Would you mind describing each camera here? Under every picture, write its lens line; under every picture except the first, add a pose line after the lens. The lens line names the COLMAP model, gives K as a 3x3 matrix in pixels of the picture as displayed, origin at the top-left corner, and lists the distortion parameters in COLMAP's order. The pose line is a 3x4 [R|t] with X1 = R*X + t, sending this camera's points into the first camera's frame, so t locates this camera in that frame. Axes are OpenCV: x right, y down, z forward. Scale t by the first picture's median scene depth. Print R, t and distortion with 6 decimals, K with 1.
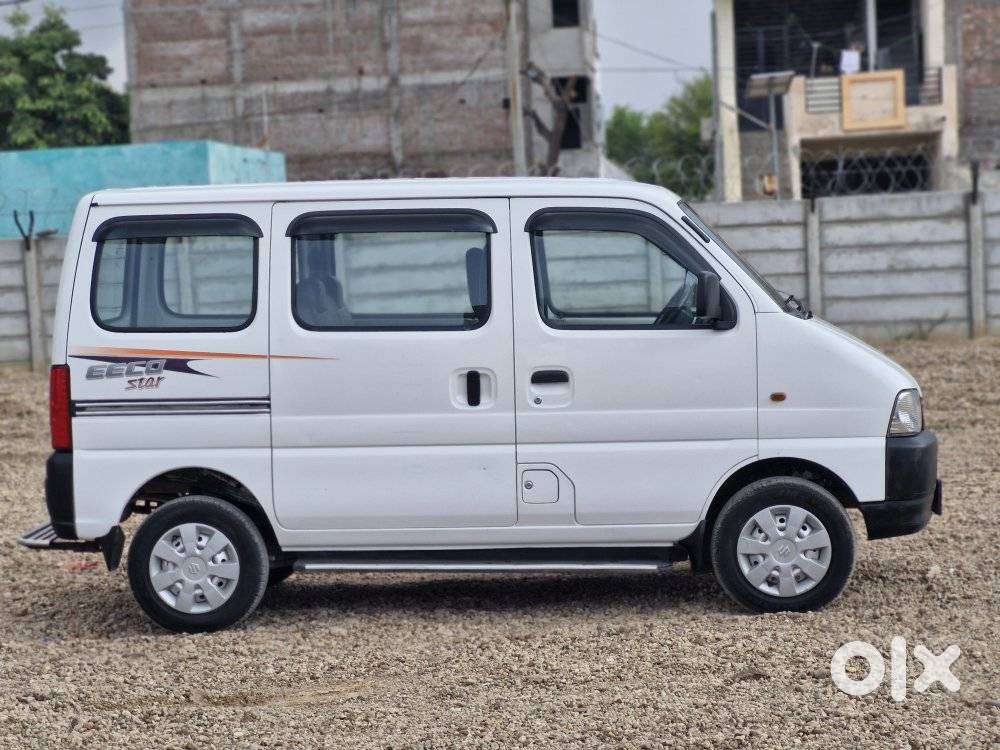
lens RADIAL K [[2141.6, 0, 487.7], [0, 2141.6, 432.6], [0, 0, 1]] dist [0.050367, 0.000000]
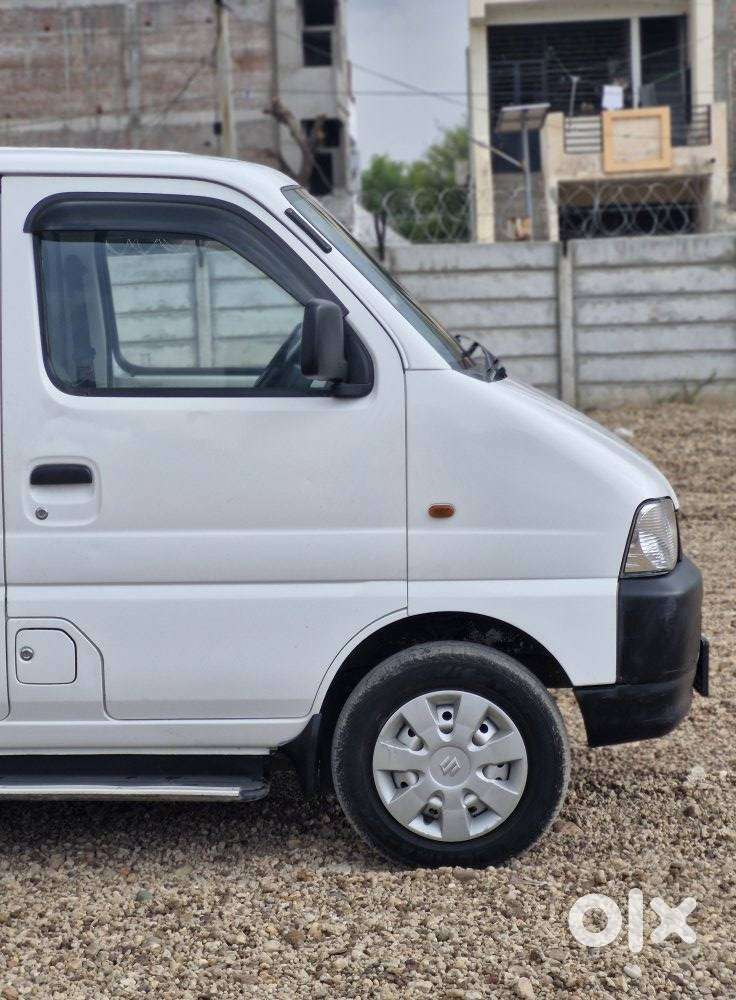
lens RADIAL K [[2103.6, 0, 362.5], [0, 2103.6, 507.7], [0, 0, 1]] dist [0.025192, 0.000000]
pose [[0.998923, 0.005901, 0.046016, 0.080819], [-0.006372, 0.999929, 0.010101, -0.021820], [-0.045953, -0.010383, 0.998890, 0.385904]]
